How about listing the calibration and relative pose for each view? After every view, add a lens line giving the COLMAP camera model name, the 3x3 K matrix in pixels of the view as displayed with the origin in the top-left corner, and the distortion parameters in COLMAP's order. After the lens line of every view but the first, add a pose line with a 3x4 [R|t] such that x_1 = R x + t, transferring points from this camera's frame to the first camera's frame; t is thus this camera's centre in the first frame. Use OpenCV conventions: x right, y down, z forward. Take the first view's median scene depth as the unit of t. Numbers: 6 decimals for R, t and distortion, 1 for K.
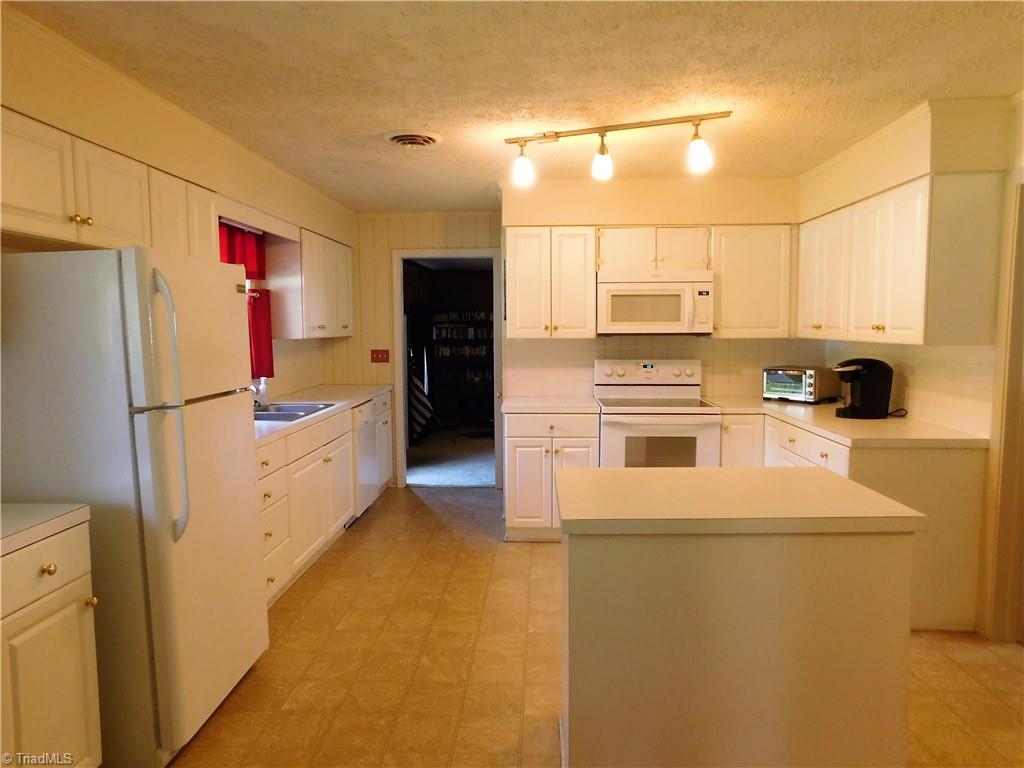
lens RADIAL K [[684.8, 0, 512.0], [0, 684.8, 384.0], [0, 0, 1]] dist [-0.074424, 0.075931]
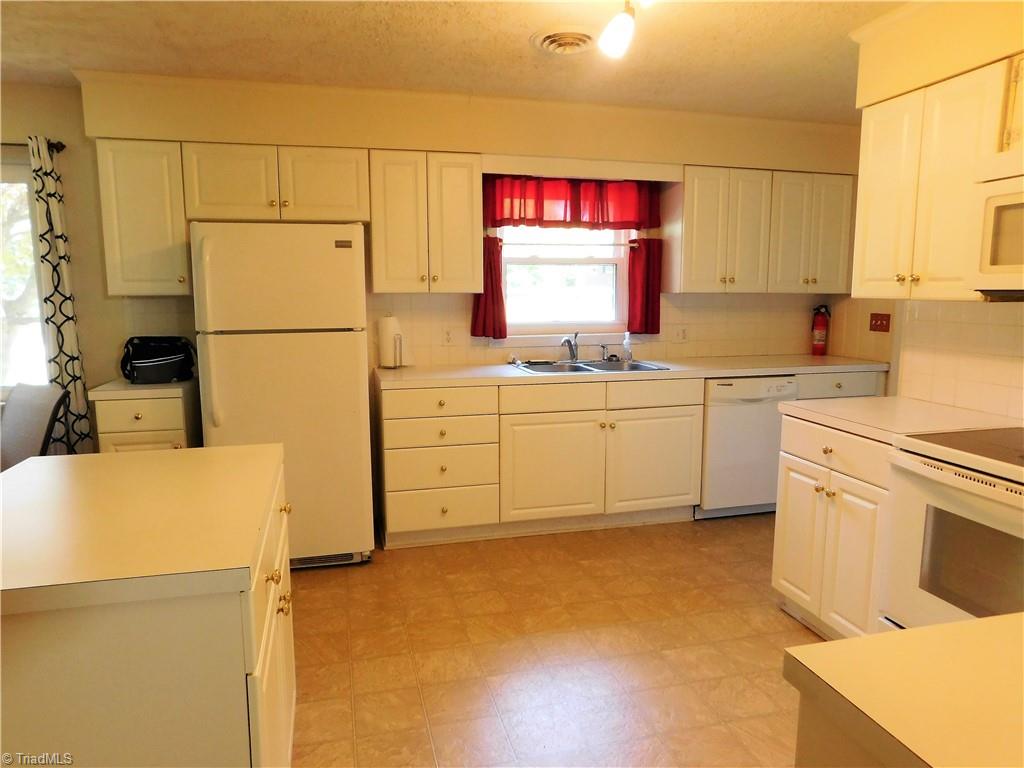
lens RADIAL K [[691.2, 0, 512.0], [0, 691.2, 384.0], [0, 0, 1]] dist [0.003762, 0.000964]
pose [[0.295874, 0.138605, -0.945118, 0.524671], [-0.079523, 0.989556, 0.120228, -0.042892], [0.951911, 0.039586, 0.303806, 0.559408]]
